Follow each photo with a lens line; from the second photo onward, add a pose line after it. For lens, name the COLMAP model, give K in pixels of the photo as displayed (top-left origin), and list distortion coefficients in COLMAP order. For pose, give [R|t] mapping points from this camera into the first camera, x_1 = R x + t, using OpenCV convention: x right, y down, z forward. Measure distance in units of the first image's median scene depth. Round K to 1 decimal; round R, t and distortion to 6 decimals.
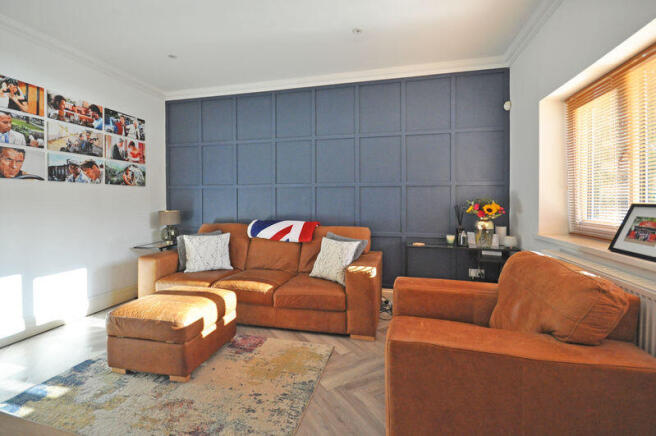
lens RADIAL K [[297.6, 0, 327.5], [0, 297.6, 207.4], [0, 0, 1]] dist [-0.000719, -0.000596]
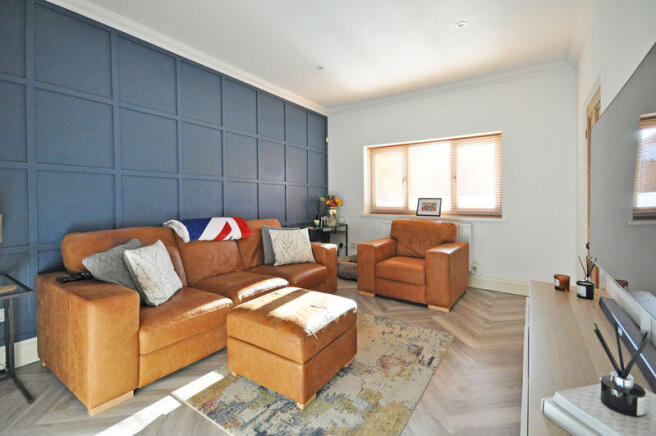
lens RADIAL K [[295.7, 0, 328.1], [0, 295.7, 201.1], [0, 0, 1]] dist [0.001101, 0.000143]
pose [[0.342922, -0.002532, 0.939361, -1.269864], [0.017425, 0.999841, -0.003666, 0.008597], [-0.939202, 0.017626, 0.342912, 0.588804]]
